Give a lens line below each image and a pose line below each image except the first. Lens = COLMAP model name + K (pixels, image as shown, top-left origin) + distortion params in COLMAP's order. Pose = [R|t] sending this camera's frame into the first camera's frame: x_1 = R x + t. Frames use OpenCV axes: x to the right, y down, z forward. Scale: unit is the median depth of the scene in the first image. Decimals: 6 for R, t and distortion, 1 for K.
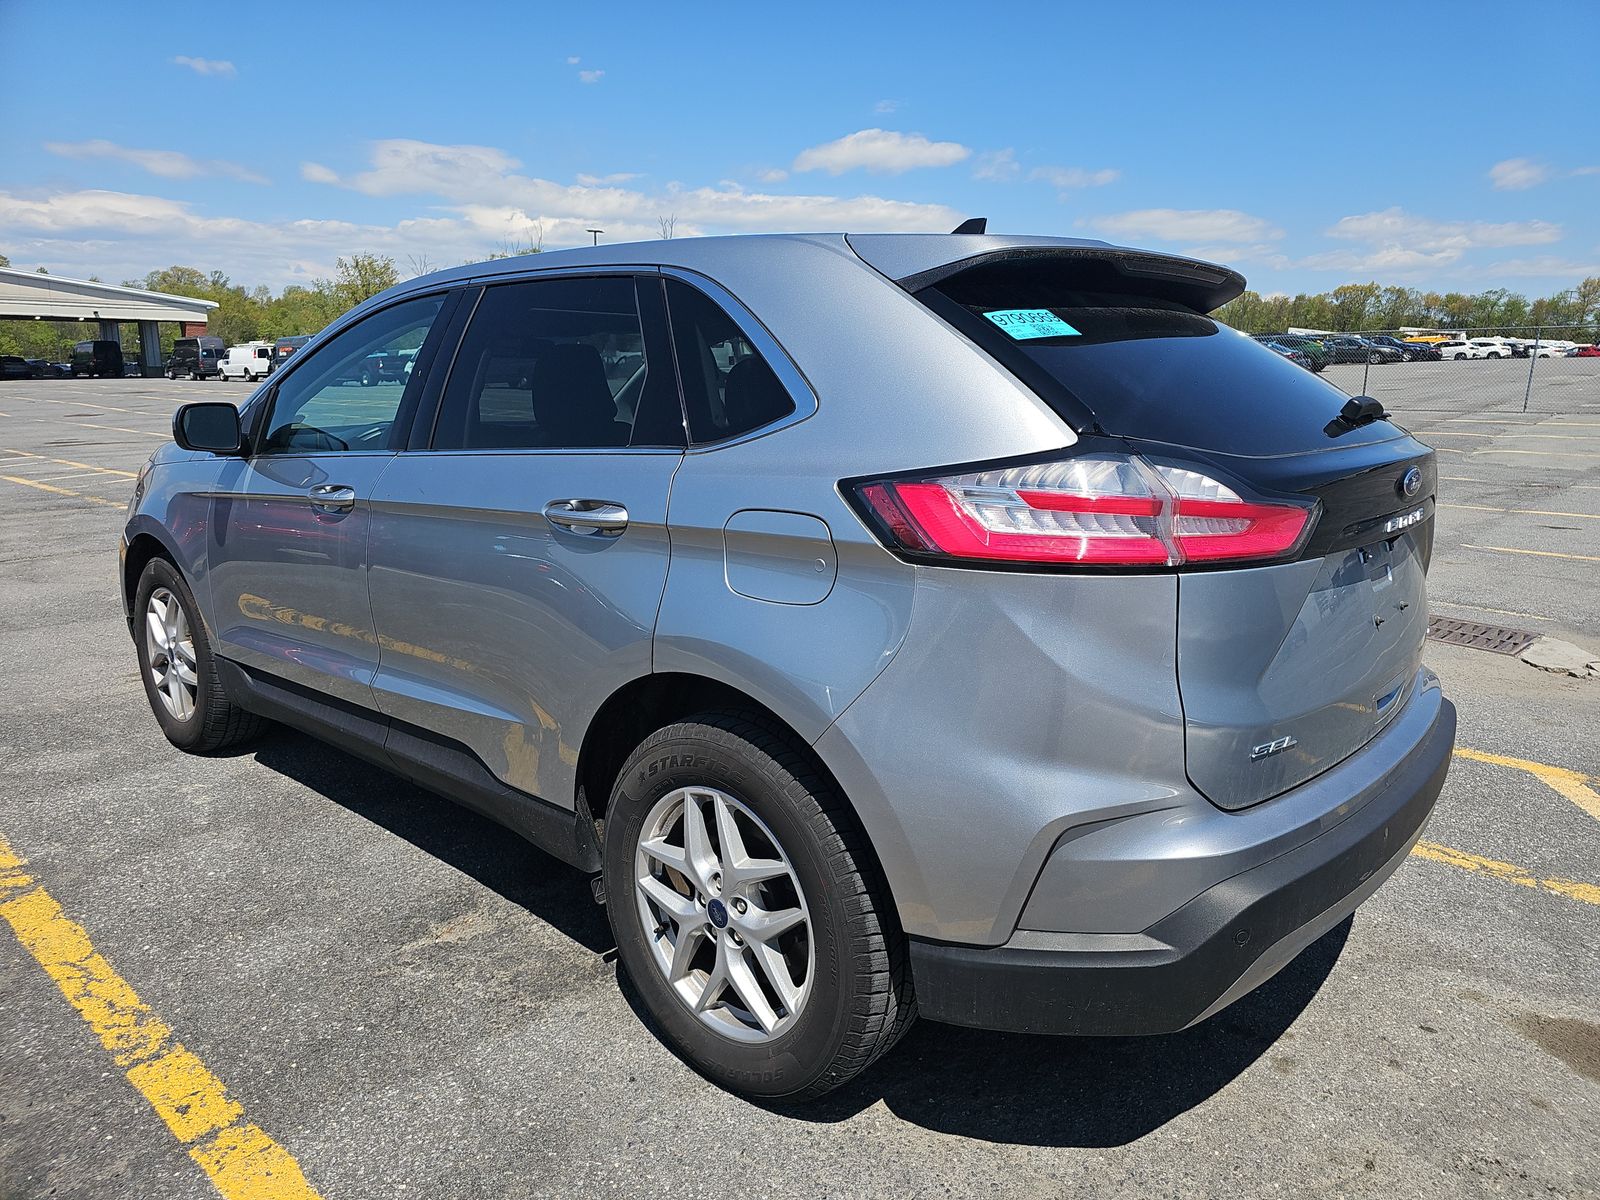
lens RADIAL K [[1105.2, 0, 815.2], [0, 1105.2, 599.4], [0, 0, 1]] dist [0.044905, -0.045191]
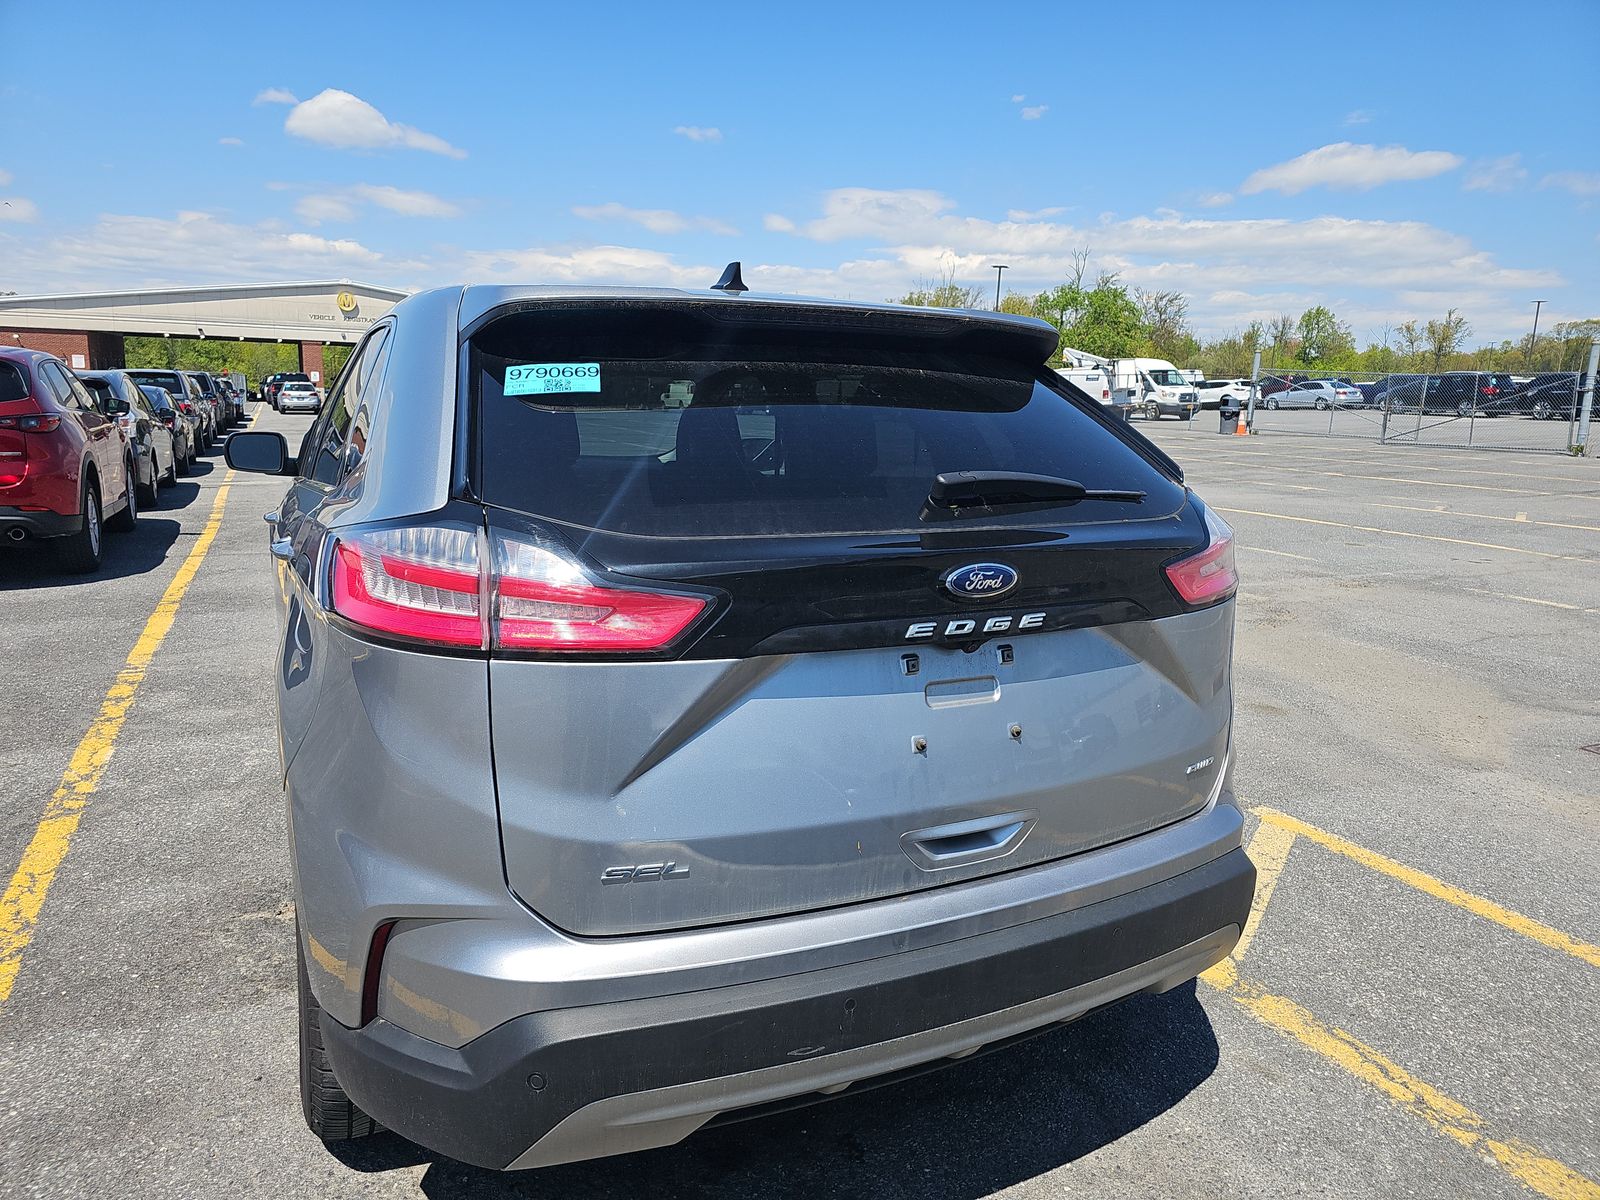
lens RADIAL K [[1105.2, 0, 804.0], [0, 1105.2, 609.5], [0, 0, 1]] dist [0.044905, -0.045191]
pose [[0.916617, 0.090014, -0.389501, 0.041128], [-0.097559, 0.995230, 0.000411, -0.004032], [0.387680, 0.037623, 0.921026, 0.012042]]
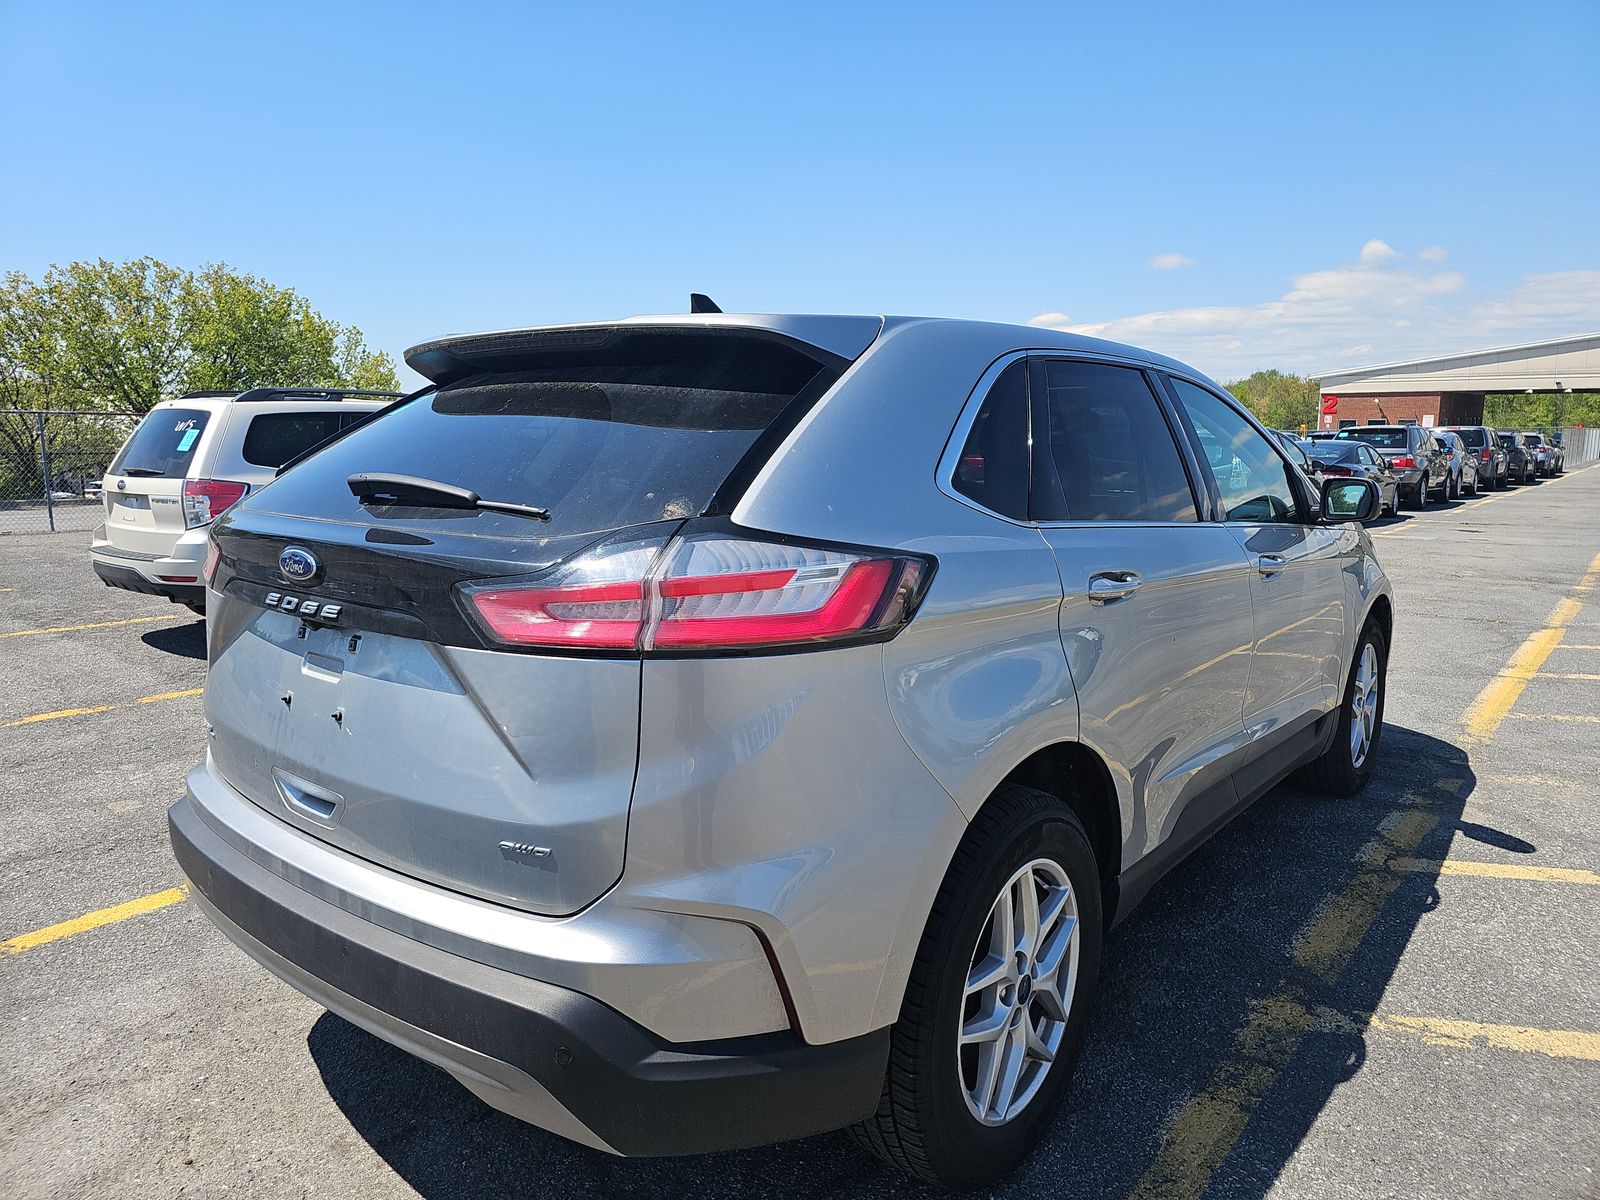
lens RADIAL K [[1105.2, 0, 800.5], [0, 1105.2, 604.8], [0, 0, 1]] dist [0.044905, -0.045191]
pose [[-0.017881, 0.144131, -0.989397, 0.737990], [-0.208065, 0.967355, 0.144680, -0.222768], [0.977952, 0.208446, 0.012691, 1.206391]]
